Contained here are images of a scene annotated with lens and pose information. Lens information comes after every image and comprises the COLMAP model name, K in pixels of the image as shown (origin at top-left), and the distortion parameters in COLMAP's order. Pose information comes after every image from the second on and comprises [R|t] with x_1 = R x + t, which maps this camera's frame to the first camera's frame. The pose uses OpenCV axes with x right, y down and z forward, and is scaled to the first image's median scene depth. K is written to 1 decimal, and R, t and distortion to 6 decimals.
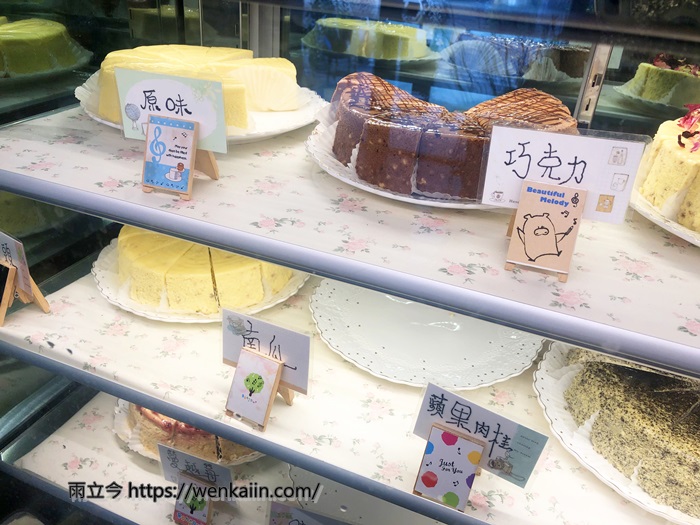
lens RADIAL K [[567.0, 0, 350.0], [0, 567.0, 262.5], [0, 0, 1]] dist [0.070135, -0.092219]
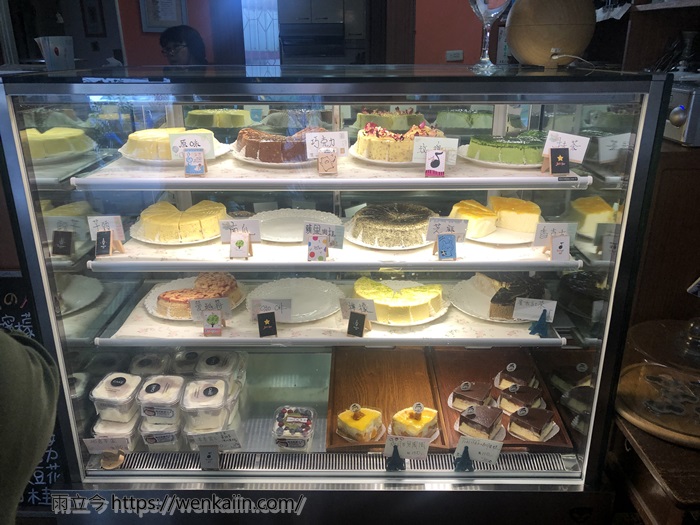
lens RADIAL K [[567.0, 0, 350.0], [0, 567.0, 262.5], [0, 0, 1]] dist [0.070135, -0.092219]
pose [[0.926205, -0.199492, 0.319918, -0.599729], [0.237226, 0.967880, -0.083256, 0.688144], [-0.293034, 0.153005, 0.943780, -1.735640]]
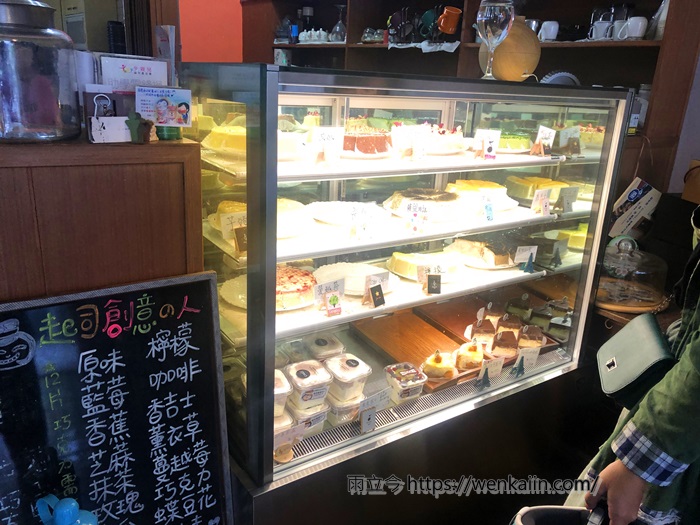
lens RADIAL K [[567.0, 0, 350.0], [0, 567.0, 262.5], [0, 0, 1]] dist [0.070135, -0.092219]
pose [[0.546329, -0.296042, 0.783508, -2.800305], [0.386676, 0.918946, 0.077593, 0.141691], [-0.742972, 0.260572, 0.616519, -0.773322]]
